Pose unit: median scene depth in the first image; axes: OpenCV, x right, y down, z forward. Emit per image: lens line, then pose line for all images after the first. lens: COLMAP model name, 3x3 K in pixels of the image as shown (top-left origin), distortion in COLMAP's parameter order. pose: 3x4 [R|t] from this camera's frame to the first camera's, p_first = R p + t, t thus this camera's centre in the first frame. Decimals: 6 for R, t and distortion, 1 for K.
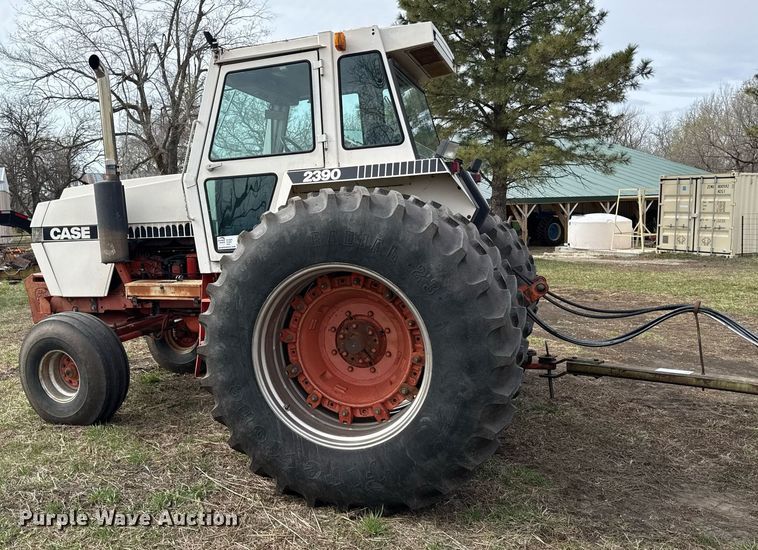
lens RADIAL K [[627.9, 0, 317.4], [0, 627.9, 260.8], [0, 0, 1]] dist [0.054949, -0.007822]
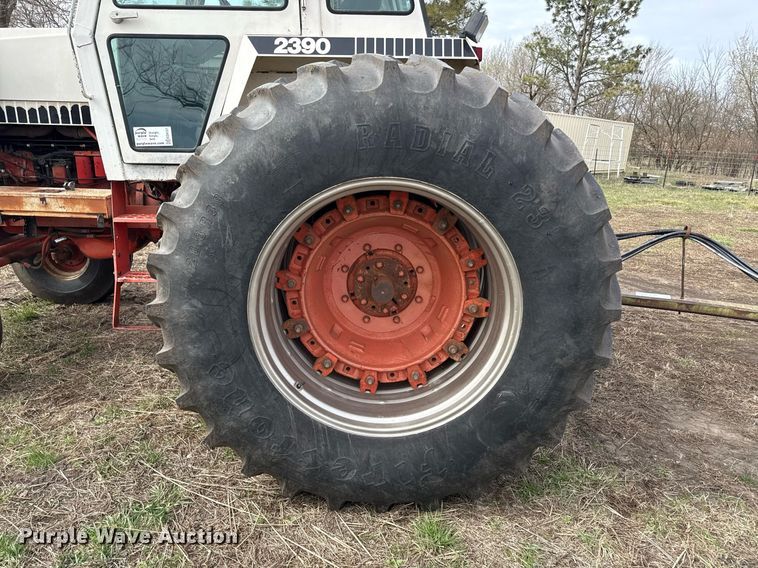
lens RADIAL K [[522.5, 0, 379.0], [0, 522.5, 284.0], [0, 0, 1]] dist [0.055466, -0.072860]
pose [[0.928940, -0.039991, 0.368064, -0.155686], [-0.038917, 0.978095, 0.204491, 0.001415], [-0.368179, -0.204284, 0.907035, 0.414633]]
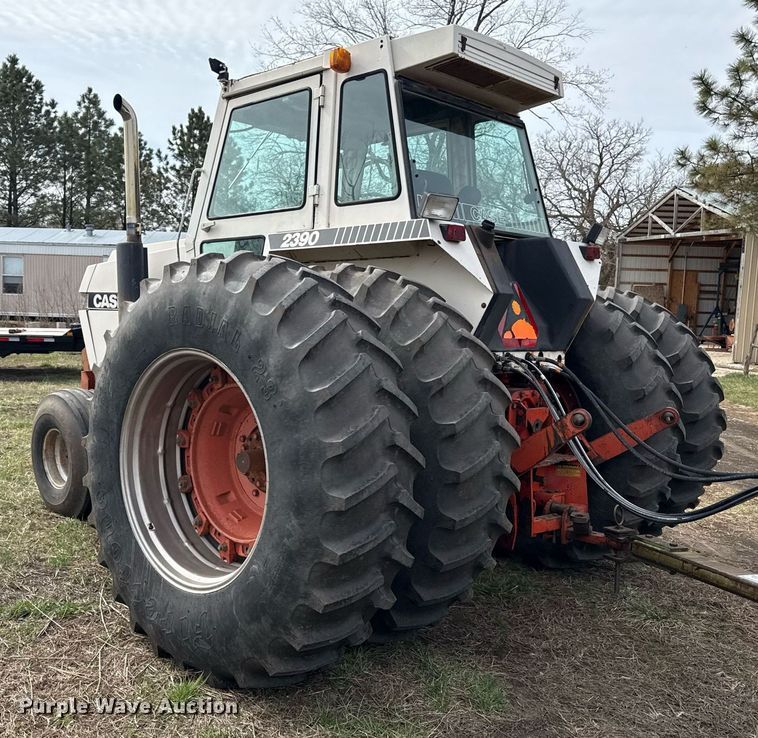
lens RADIAL K [[812.0, 0, 328.7], [0, 812.0, 368.1], [0, 0, 1]] dist [0.061208, -0.021809]
pose [[0.911916, 0.091310, -0.400090, 0.489840], [-0.087884, 0.995766, 0.026945, -0.011935], [0.400856, 0.010591, 0.916080, 0.128531]]
